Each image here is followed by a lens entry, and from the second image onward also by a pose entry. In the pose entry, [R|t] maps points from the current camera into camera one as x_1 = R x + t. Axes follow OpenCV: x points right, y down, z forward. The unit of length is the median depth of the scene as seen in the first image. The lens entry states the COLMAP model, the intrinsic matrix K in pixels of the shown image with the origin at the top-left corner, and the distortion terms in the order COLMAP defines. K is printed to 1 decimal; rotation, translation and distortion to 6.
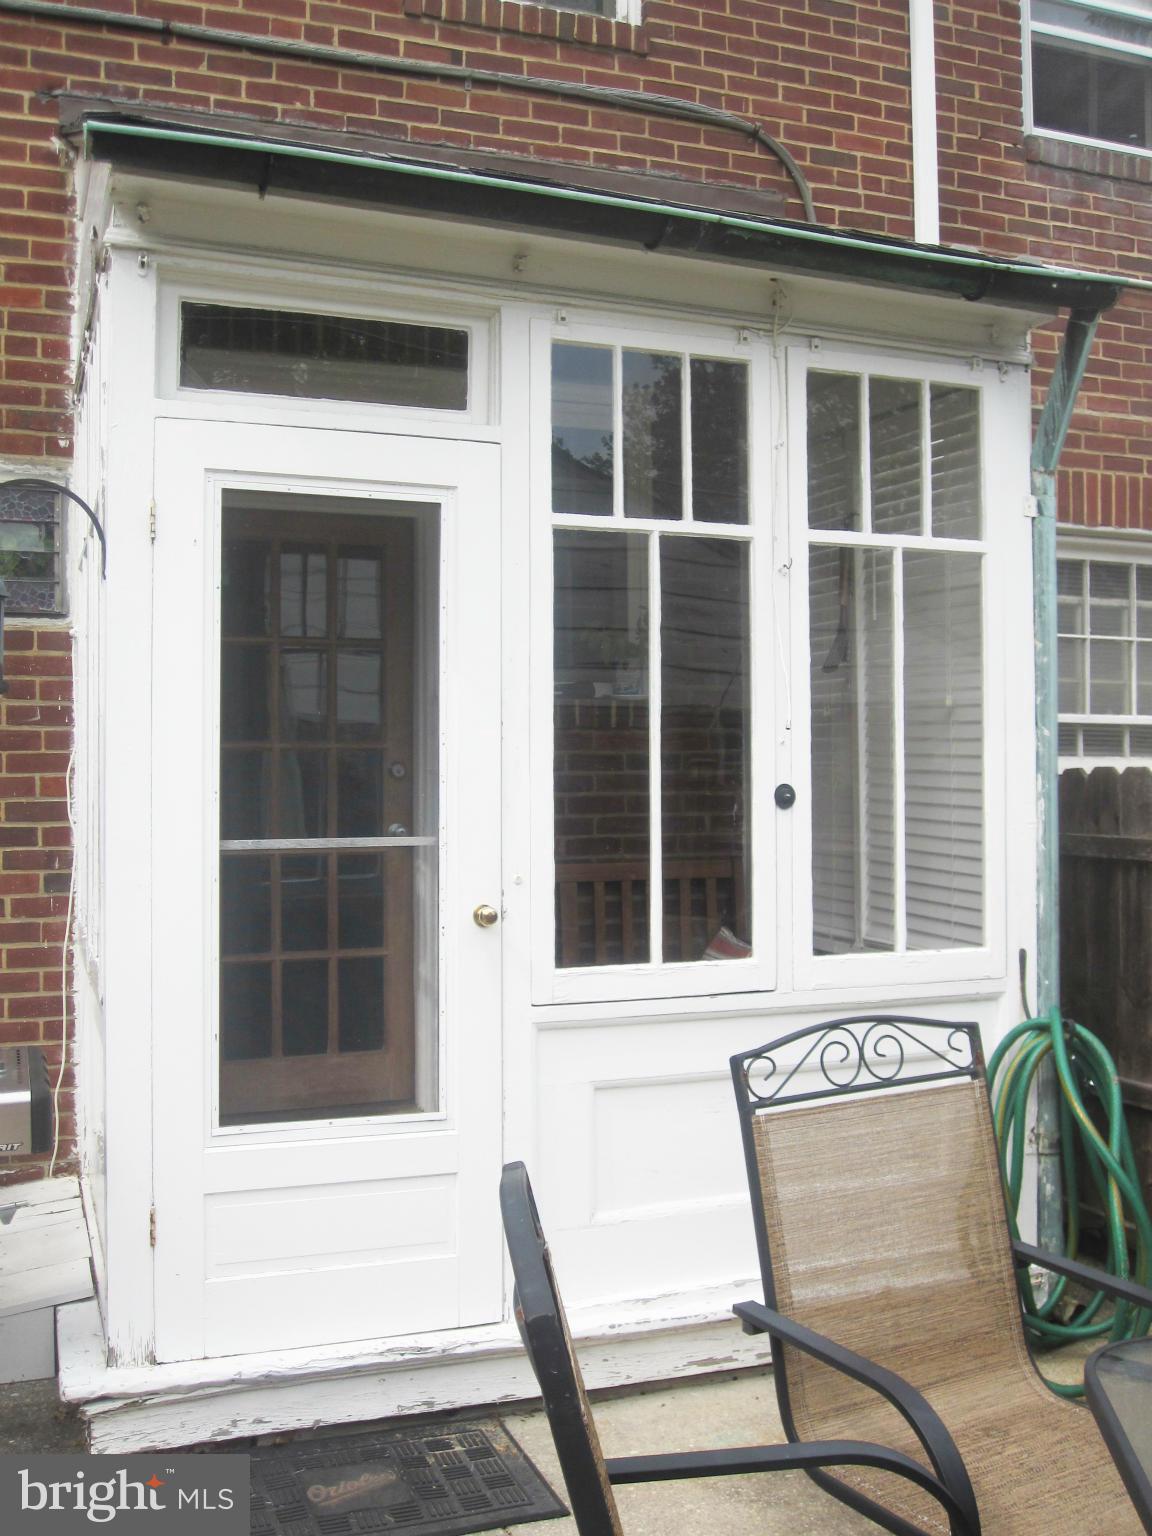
lens RADIAL K [[1513.0, 0, 576.0], [0, 1513.0, 768.0], [0, 0, 1]] dist [-0.065327, 0.016021]
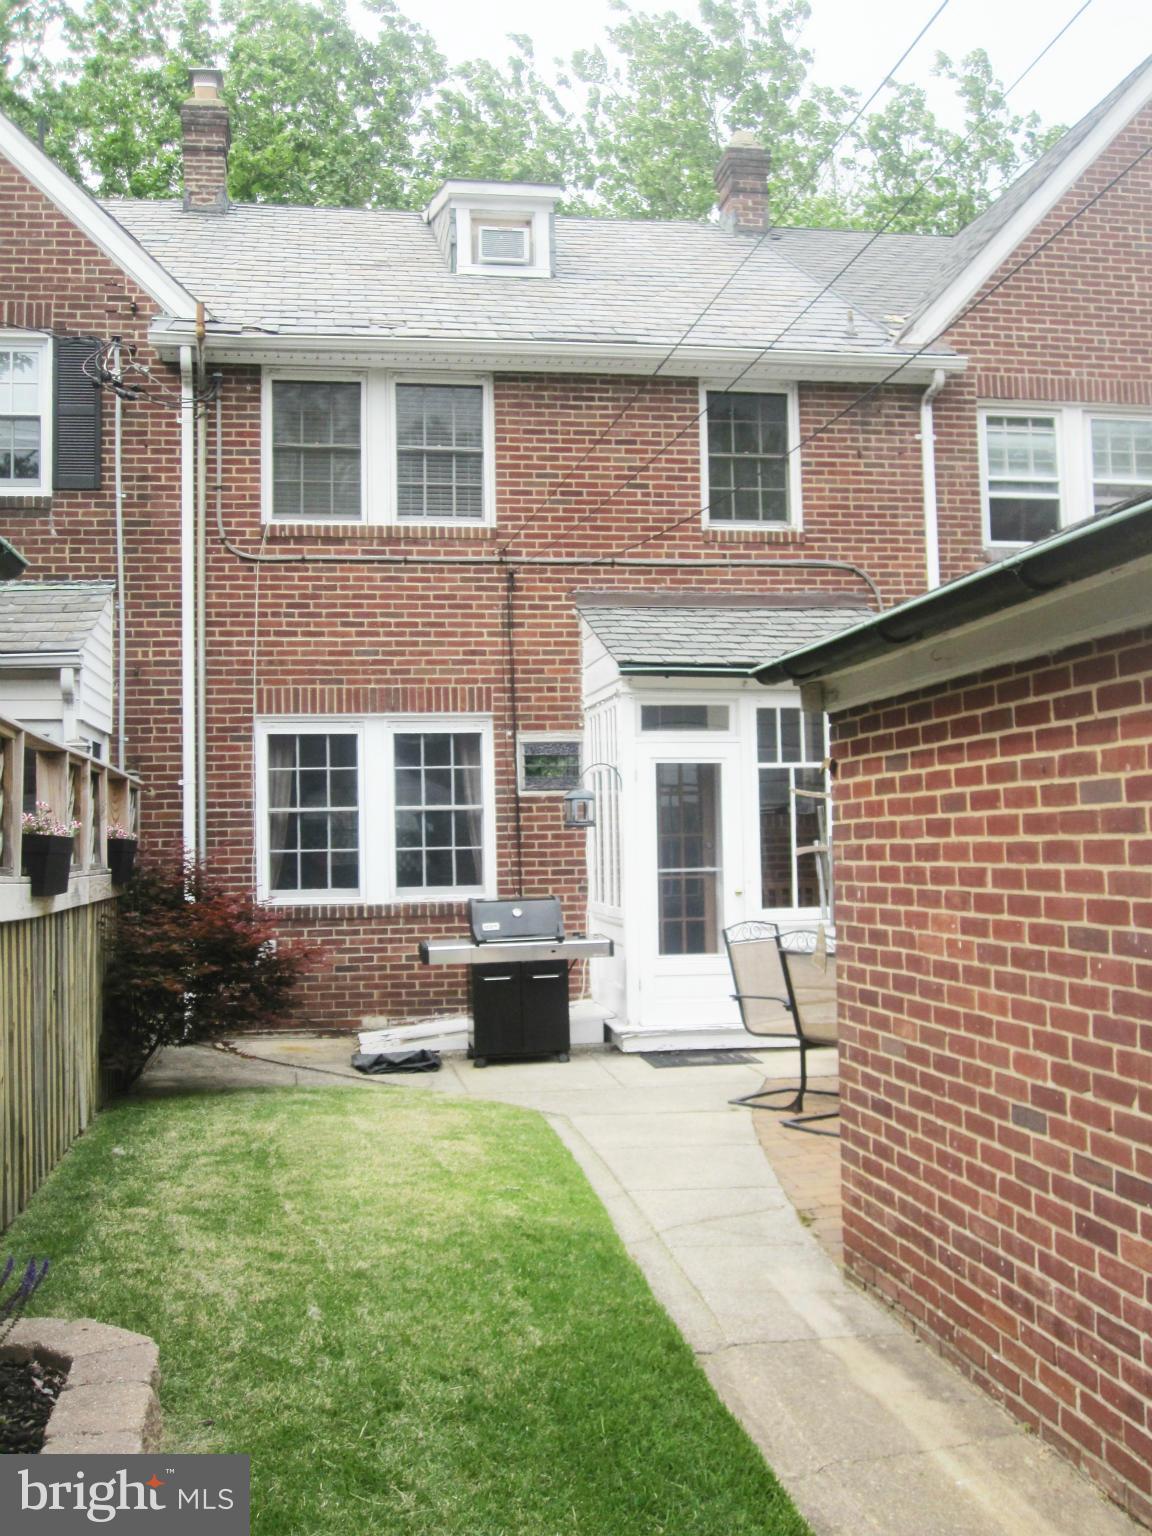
lens RADIAL K [[1513.0, 0, 576.0], [0, 1513.0, 768.0], [0, 0, 1]] dist [-0.065327, 0.016021]
pose [[0.979602, -0.026875, -0.199142, 0.169913], [0.019318, 0.999021, -0.039797, -0.029698], [0.200017, 0.035138, 0.979162, -1.511903]]
